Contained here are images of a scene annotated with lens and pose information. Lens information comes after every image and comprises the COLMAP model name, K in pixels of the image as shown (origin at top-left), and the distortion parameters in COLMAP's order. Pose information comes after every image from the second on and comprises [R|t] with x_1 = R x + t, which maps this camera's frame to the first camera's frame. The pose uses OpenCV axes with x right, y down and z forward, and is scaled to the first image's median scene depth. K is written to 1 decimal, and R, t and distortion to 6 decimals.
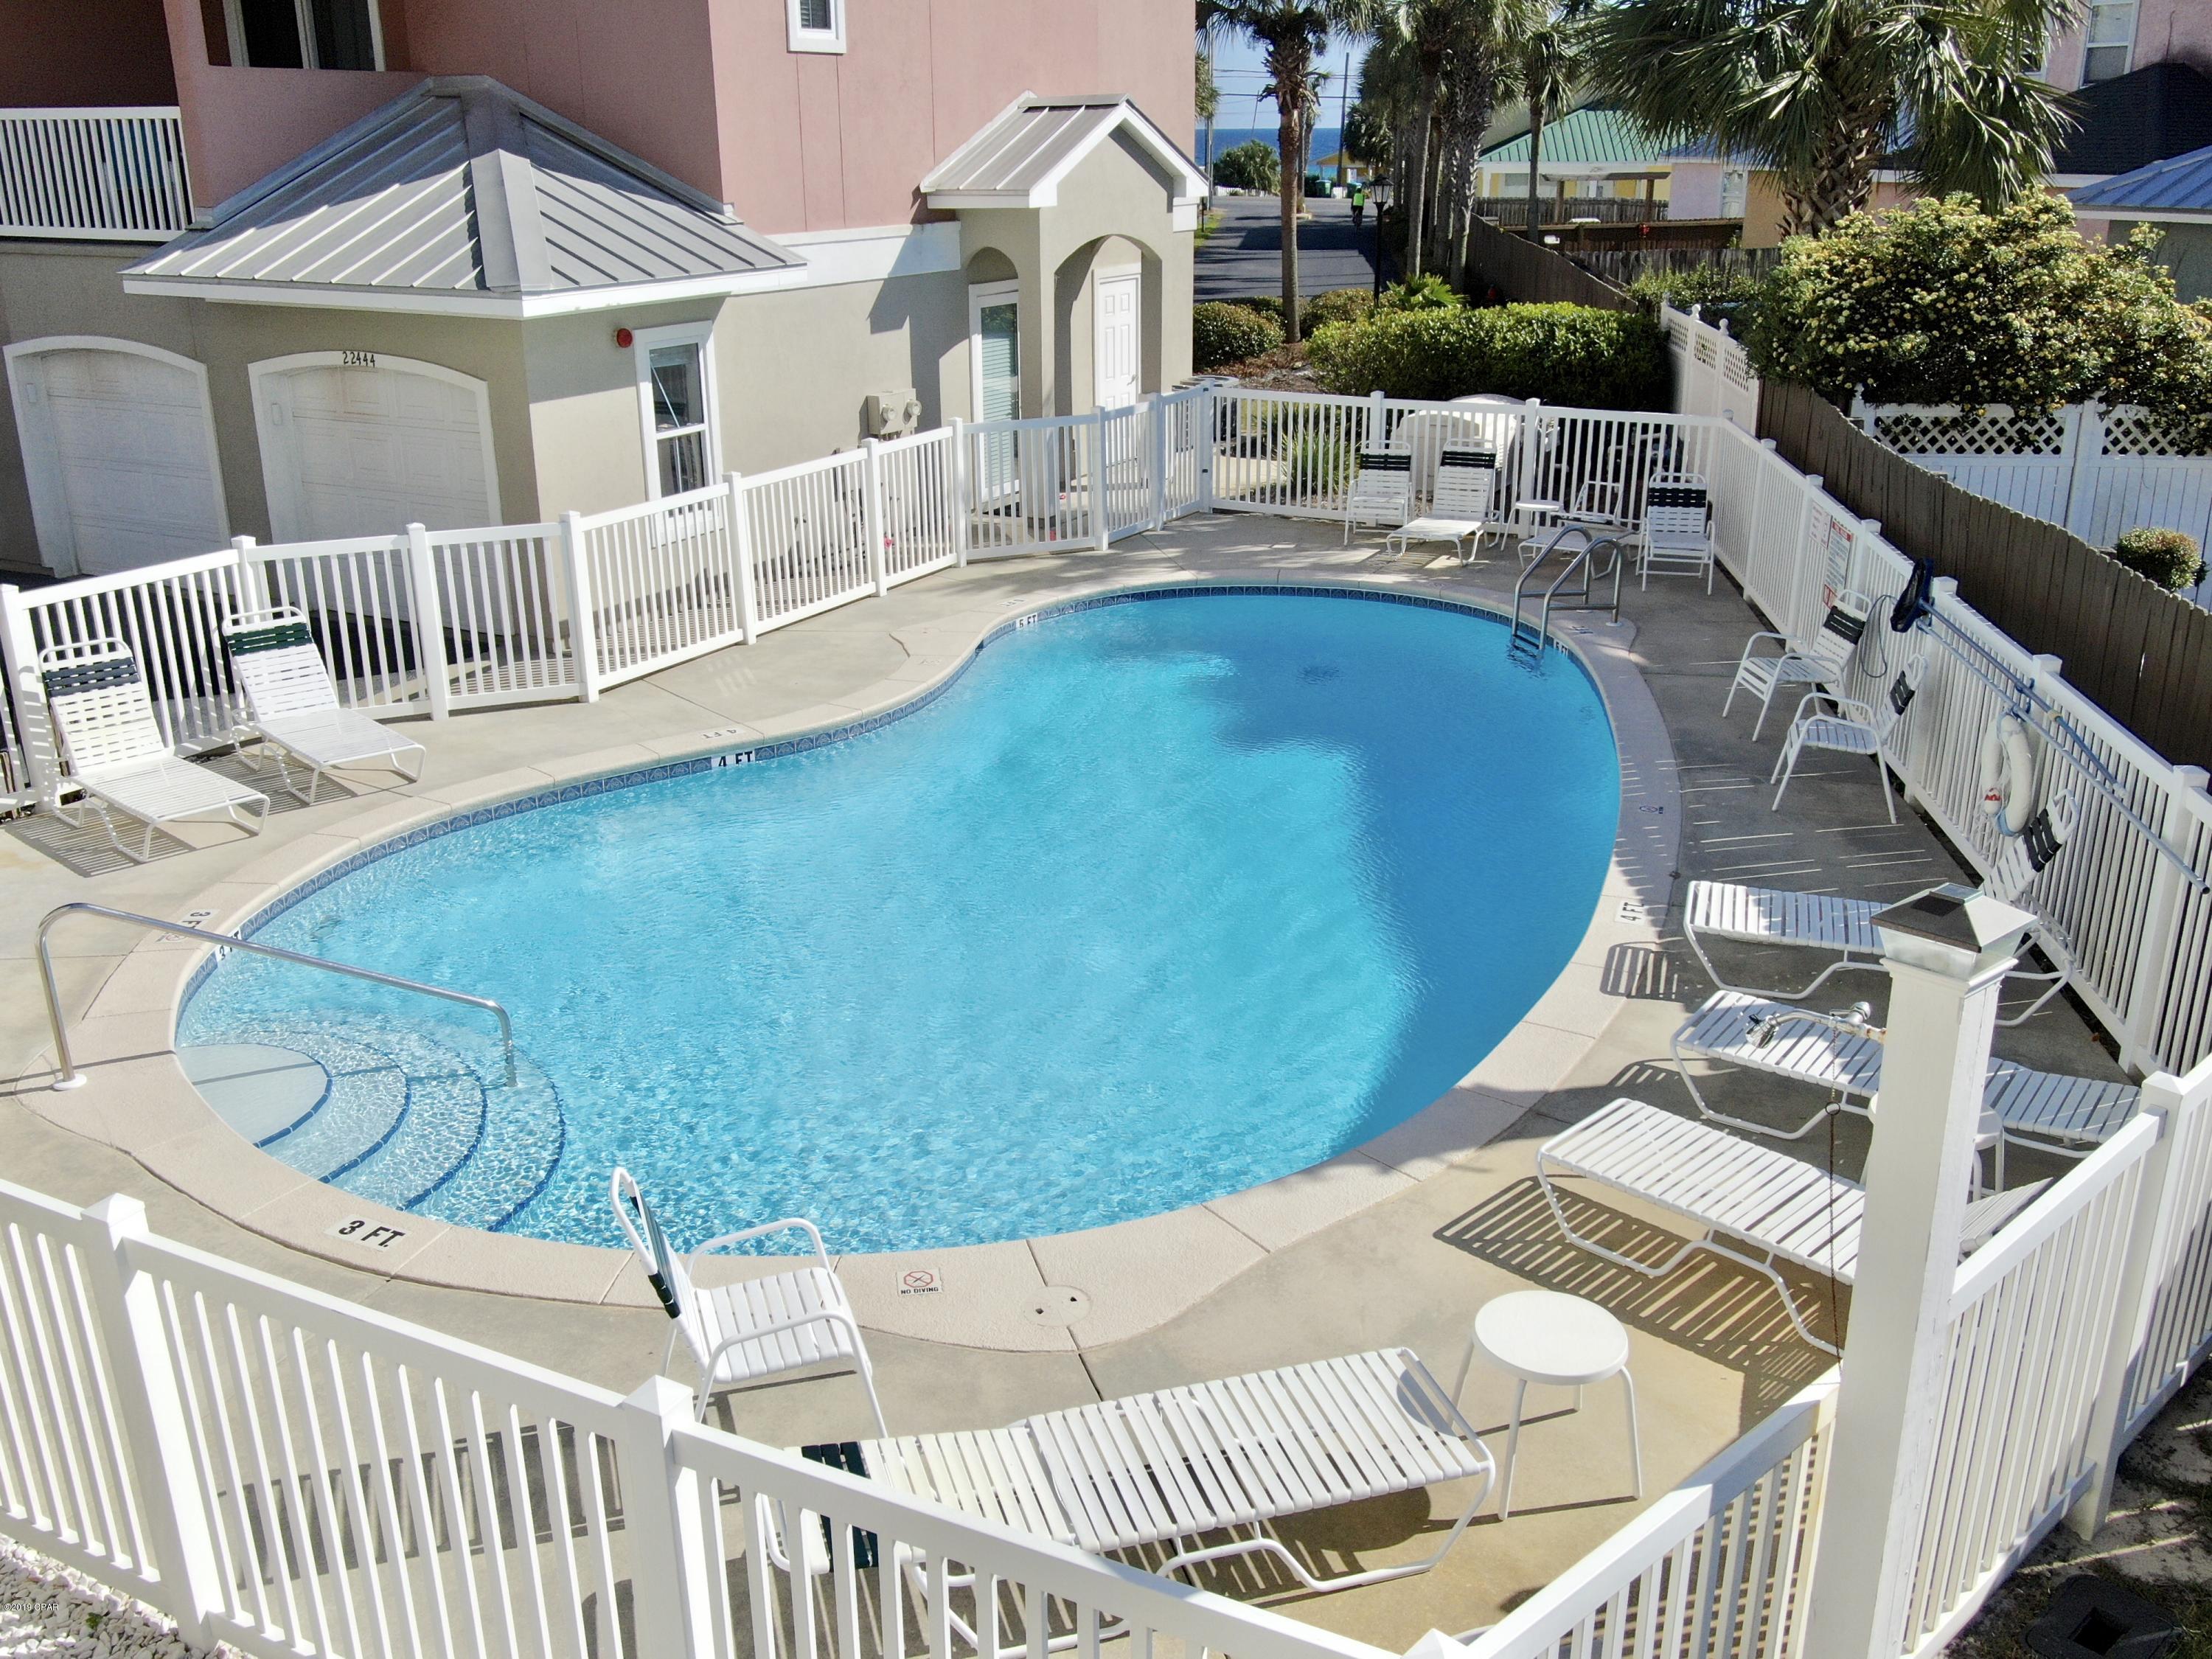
lens RADIAL K [[2013.4, 0, 1110.3], [0, 2013.4, 834.3], [0, 0, 1]] dist [0.000272, 0.000000]
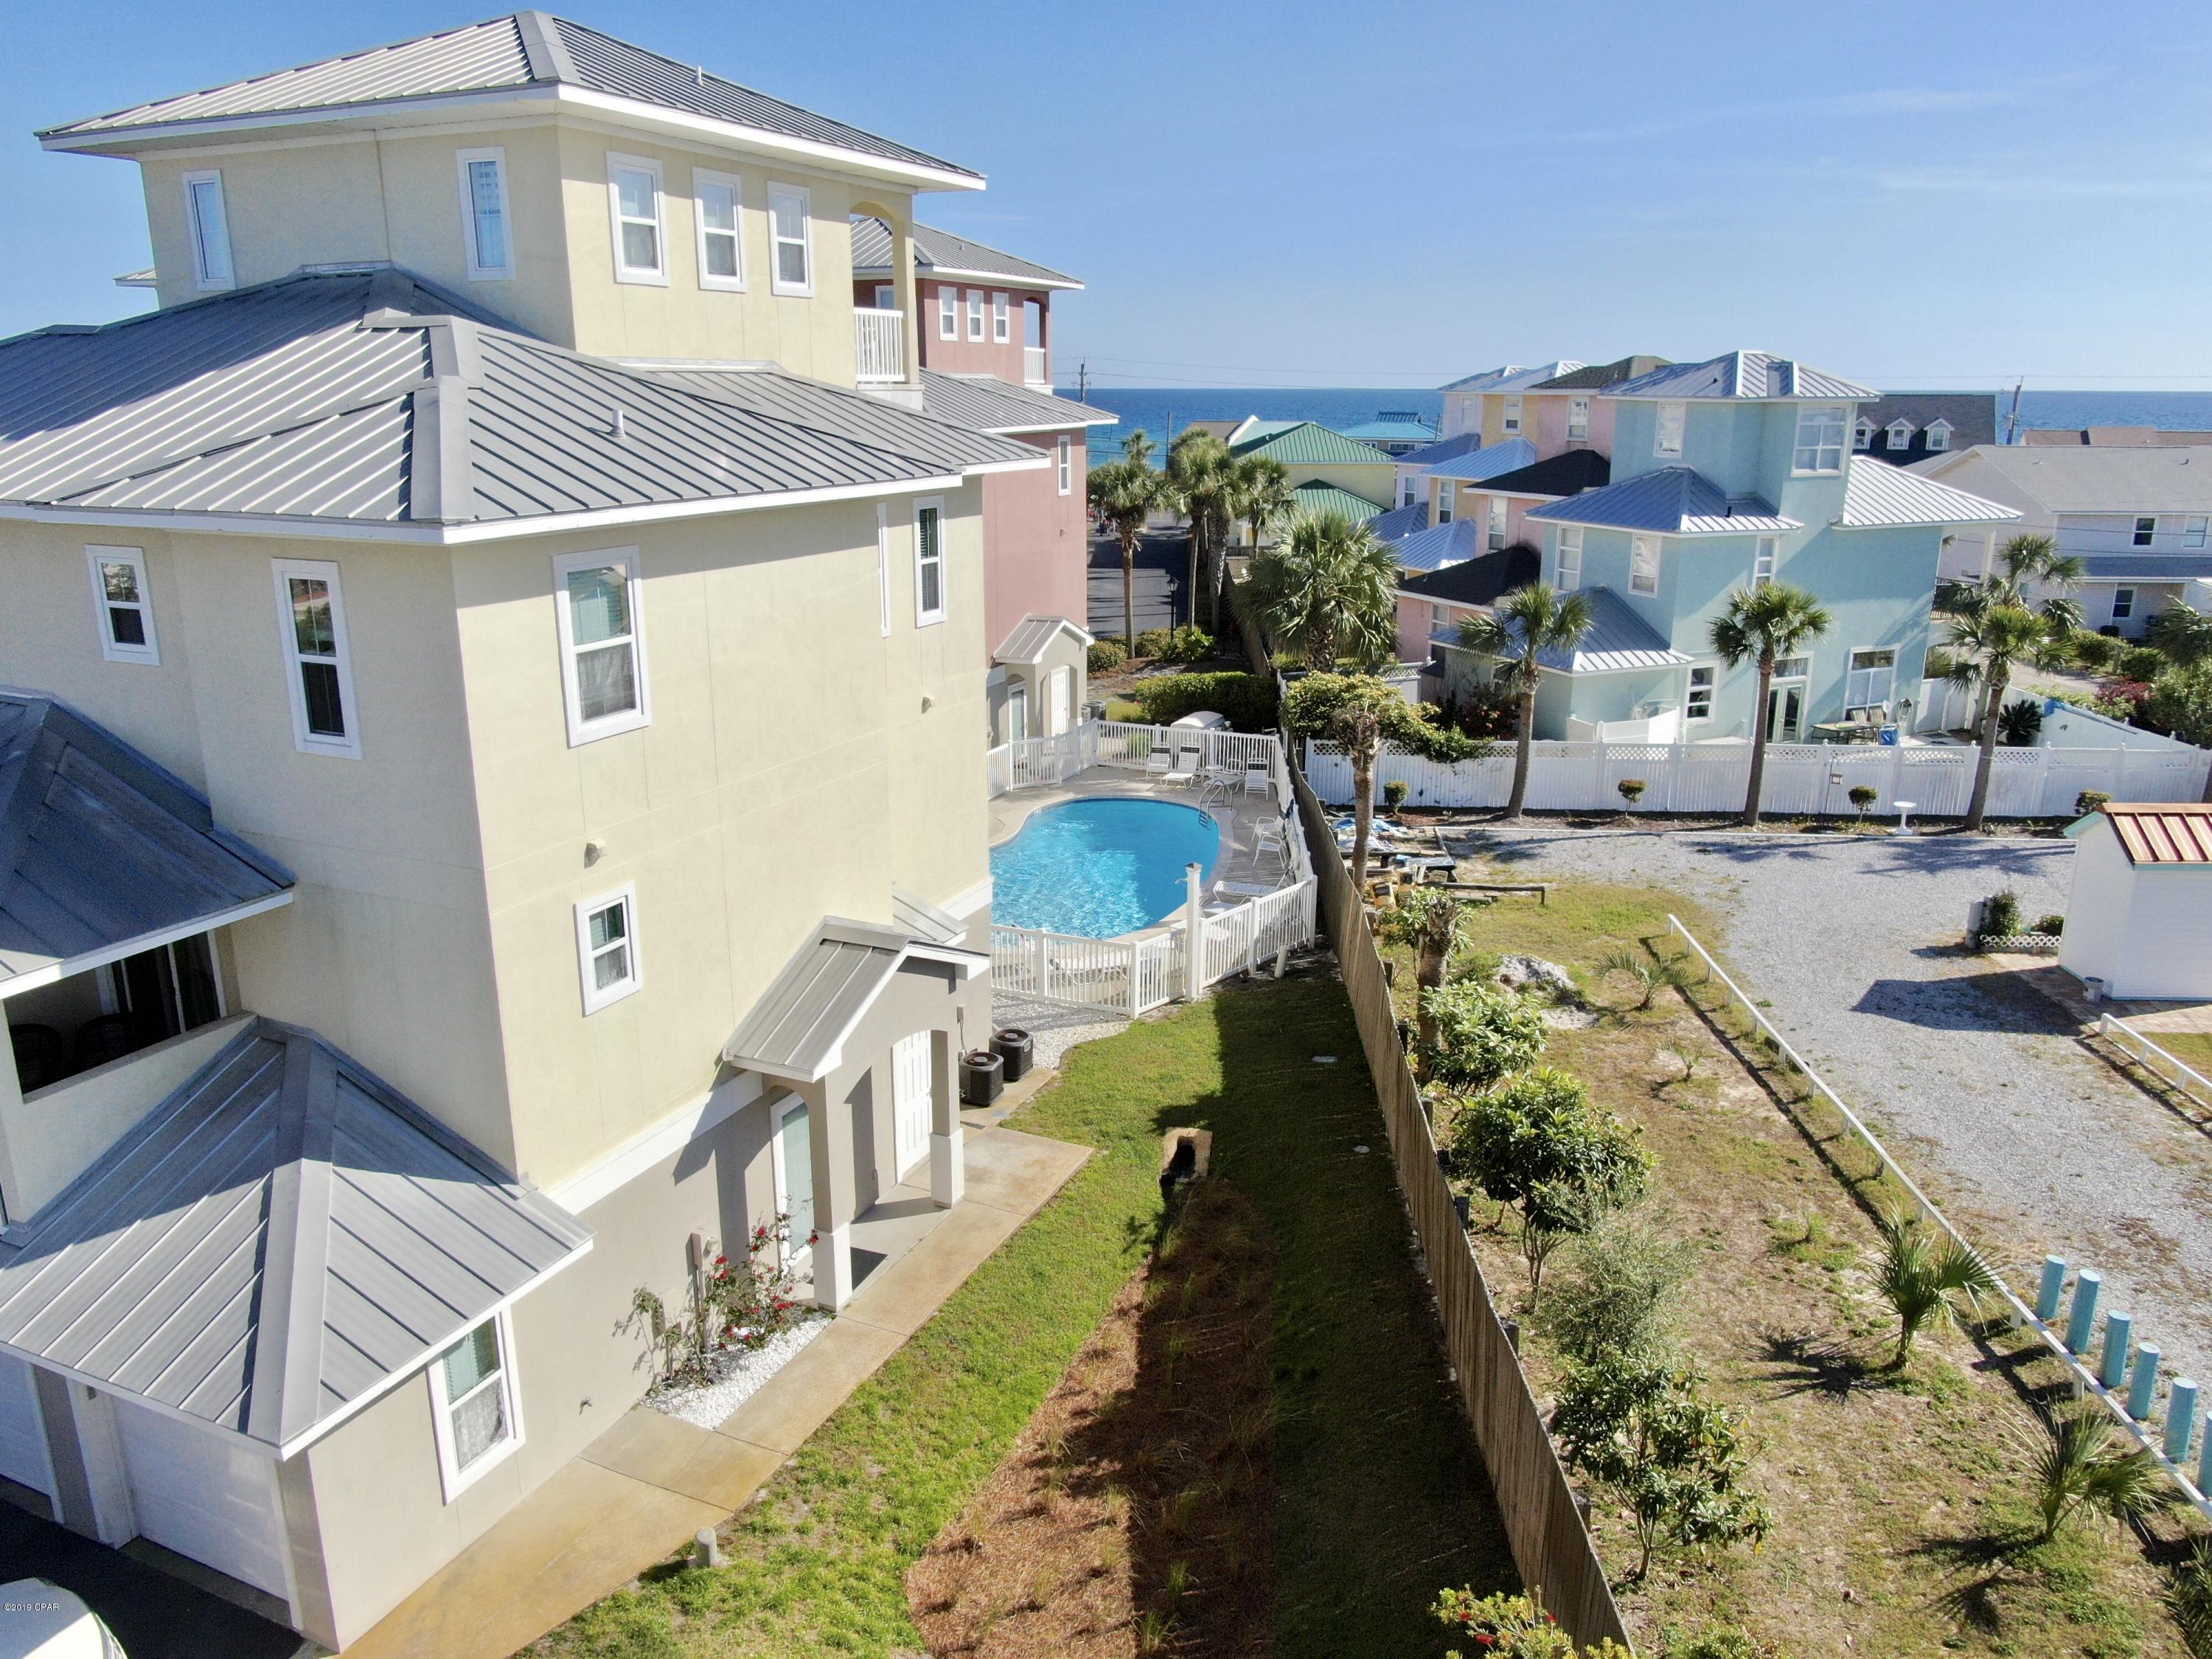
lens RADIAL K [[1556.7, 0, 1110.1], [0, 1556.7, 822.8], [0, 0, 1]] dist [0.003308, -0.000065]
pose [[0.997620, -0.008650, 0.068412, -0.081403], [0.013416, 0.997490, -0.069518, 0.063732], [-0.067639, 0.070271, 0.995232, -1.134298]]
